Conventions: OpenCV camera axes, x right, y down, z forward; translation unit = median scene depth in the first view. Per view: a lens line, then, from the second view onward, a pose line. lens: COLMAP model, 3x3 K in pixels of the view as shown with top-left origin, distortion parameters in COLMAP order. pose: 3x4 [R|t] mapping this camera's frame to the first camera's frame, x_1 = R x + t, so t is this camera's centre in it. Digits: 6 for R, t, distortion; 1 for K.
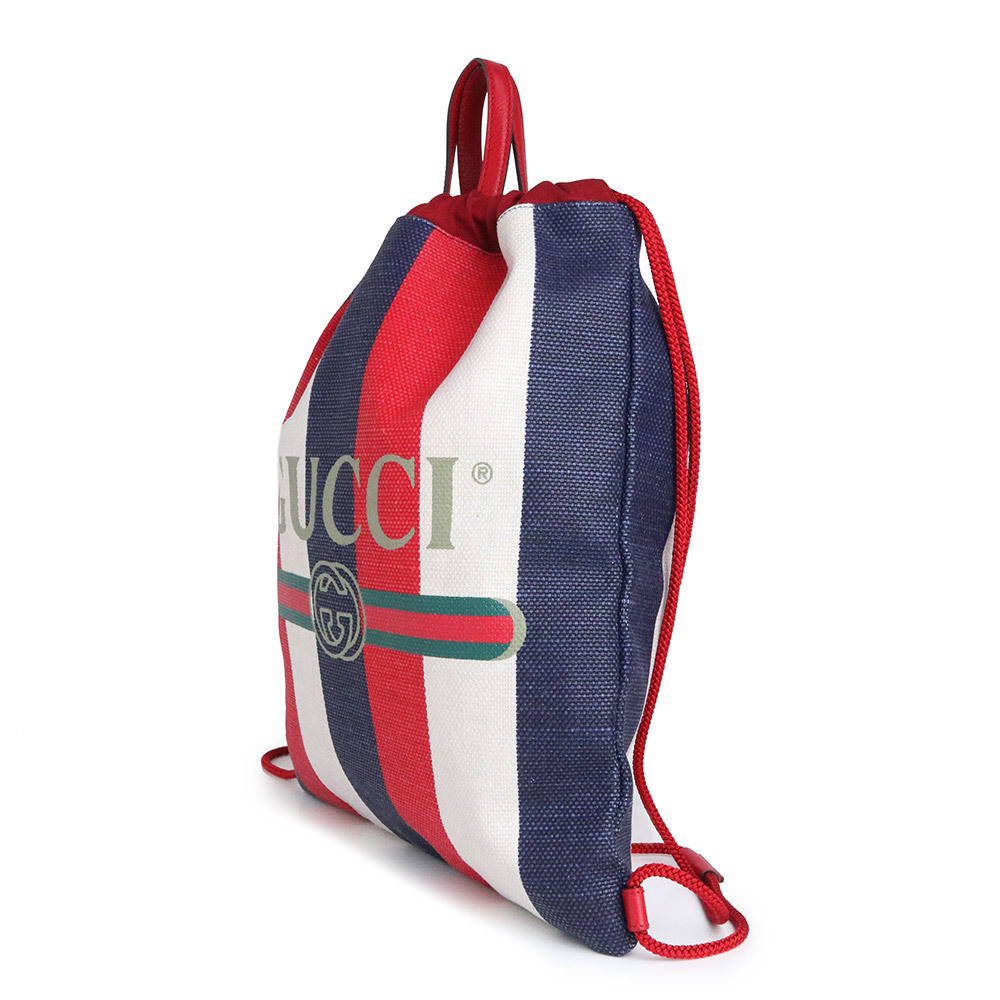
lens RADIAL K [[1297.1, 0, 500.0], [0, 1297.1, 500.0], [0, 0, 1]] dist [-0.013080, -0.000789]
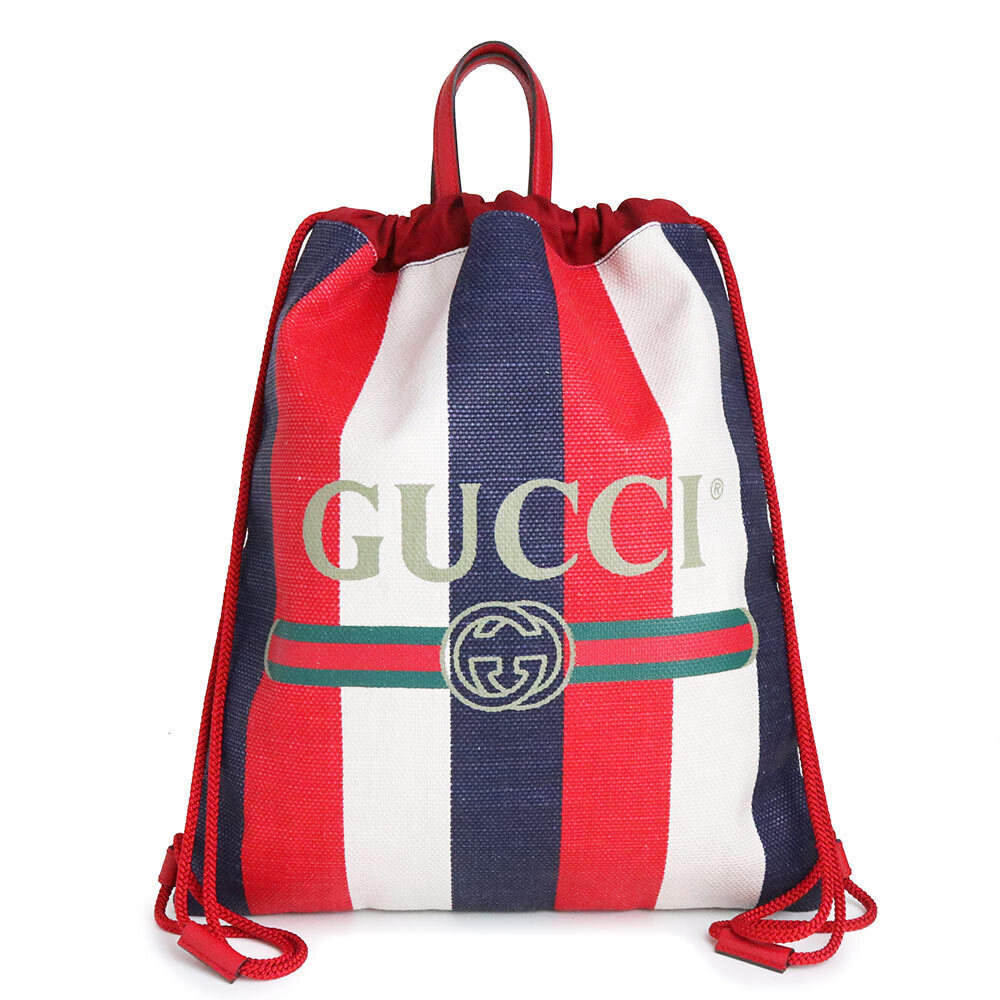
lens RADIAL K [[1297.1, 0, 500.0], [0, 1297.1, 500.0], [0, 0, 1]] dist [-0.013080, -0.000789]
pose [[0.570961, -0.039305, 0.820036, -0.875463], [0.063326, 0.997986, 0.003743, -0.025340], [-0.818531, 0.049792, 0.572300, 0.507431]]
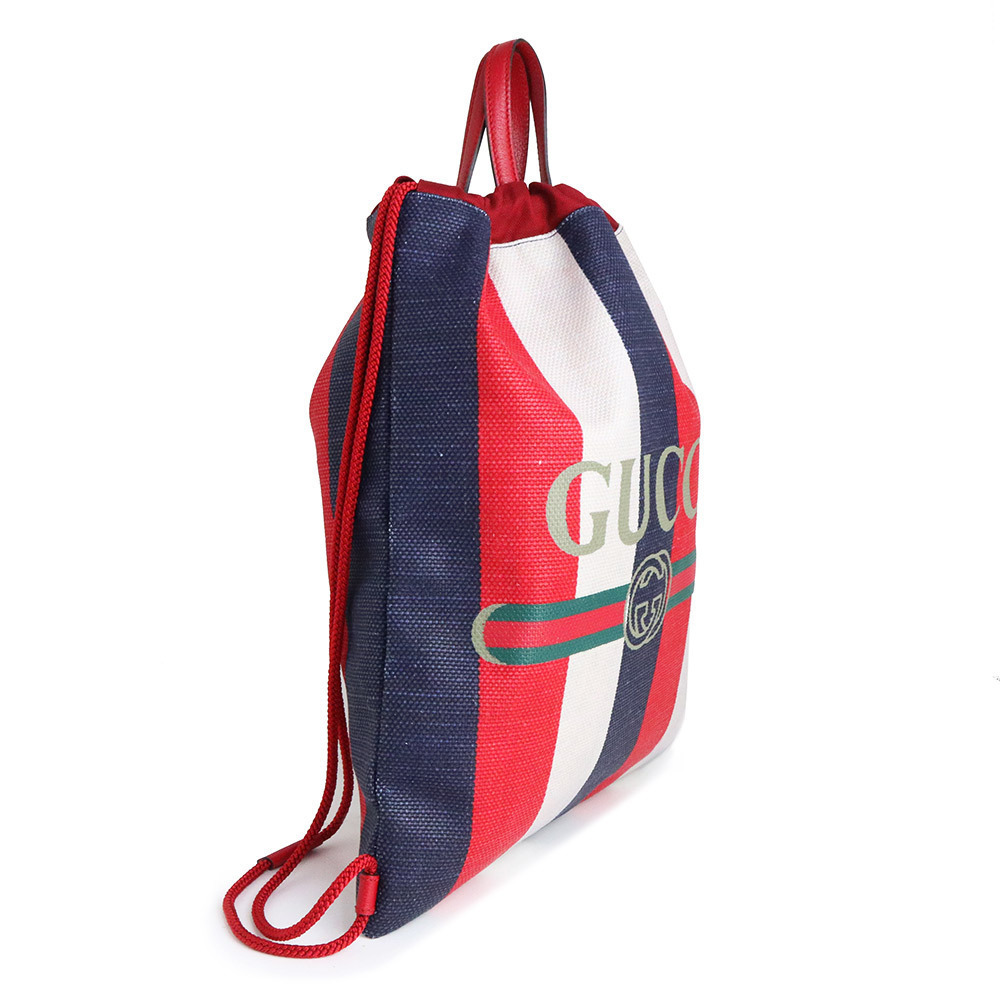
lens RADIAL K [[1297.1, 0, 500.0], [0, 1297.1, 500.0], [0, 0, 1]] dist [-0.013080, -0.000789]
pose [[-0.424726, -0.139609, 0.894493, -1.016321], [0.041325, 0.984019, 0.173204, -0.181007], [-0.904378, 0.110529, -0.412169, 1.567678]]
